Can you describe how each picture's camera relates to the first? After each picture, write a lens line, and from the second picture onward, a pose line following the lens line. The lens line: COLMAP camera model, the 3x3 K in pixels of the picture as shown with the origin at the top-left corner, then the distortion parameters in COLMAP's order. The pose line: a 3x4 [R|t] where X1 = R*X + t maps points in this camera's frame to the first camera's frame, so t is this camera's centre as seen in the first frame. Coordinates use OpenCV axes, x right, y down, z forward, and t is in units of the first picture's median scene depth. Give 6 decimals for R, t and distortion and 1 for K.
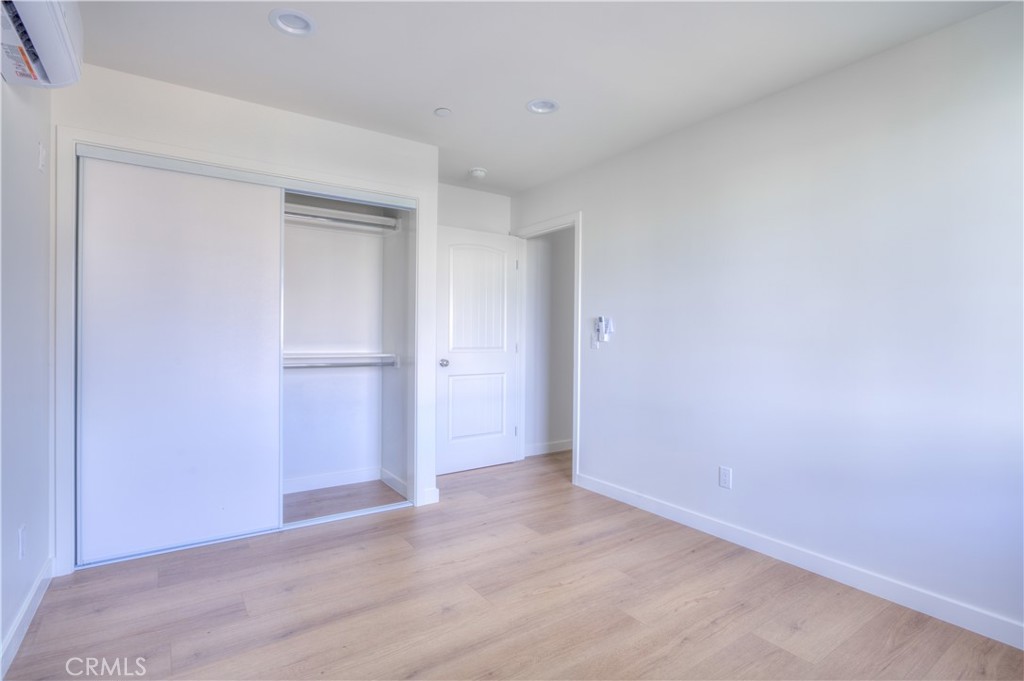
lens RADIAL K [[499.4, 0, 511.1], [0, 499.4, 338.0], [0, 0, 1]] dist [-0.024806, 0.009571]
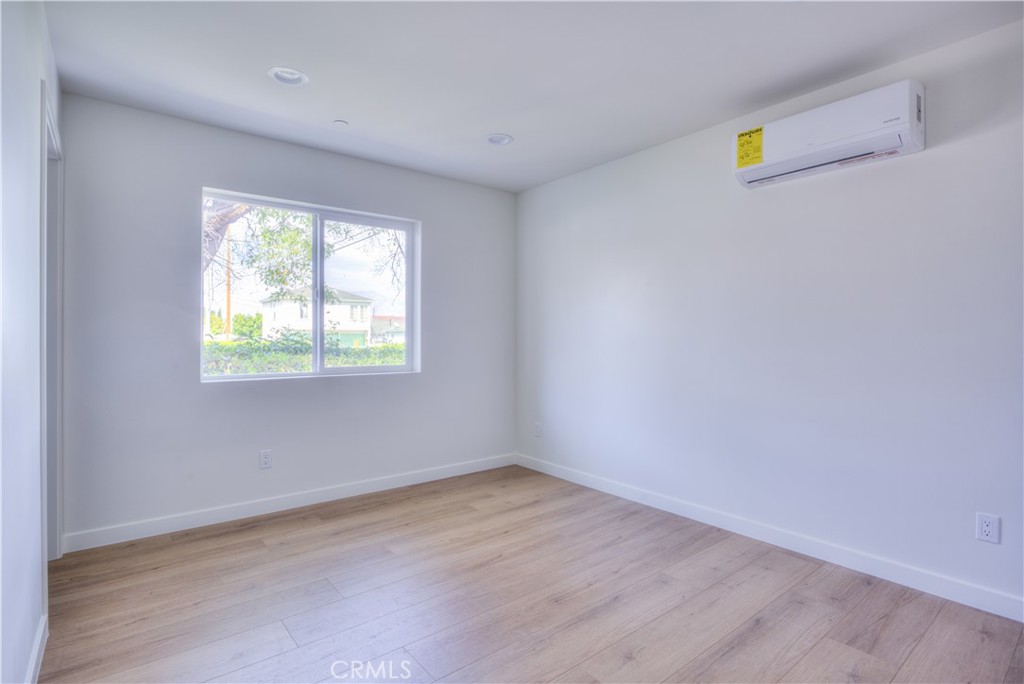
lens RADIAL K [[499.4, 0, 511.1], [0, 499.4, 339.5], [0, 0, 1]] dist [-0.024806, 0.009571]
pose [[-0.997407, -0.013316, -0.070719, 0.111554], [-0.013527, 0.999905, 0.002496, 0.001625], [0.070679, 0.003446, -0.997493, 1.452387]]
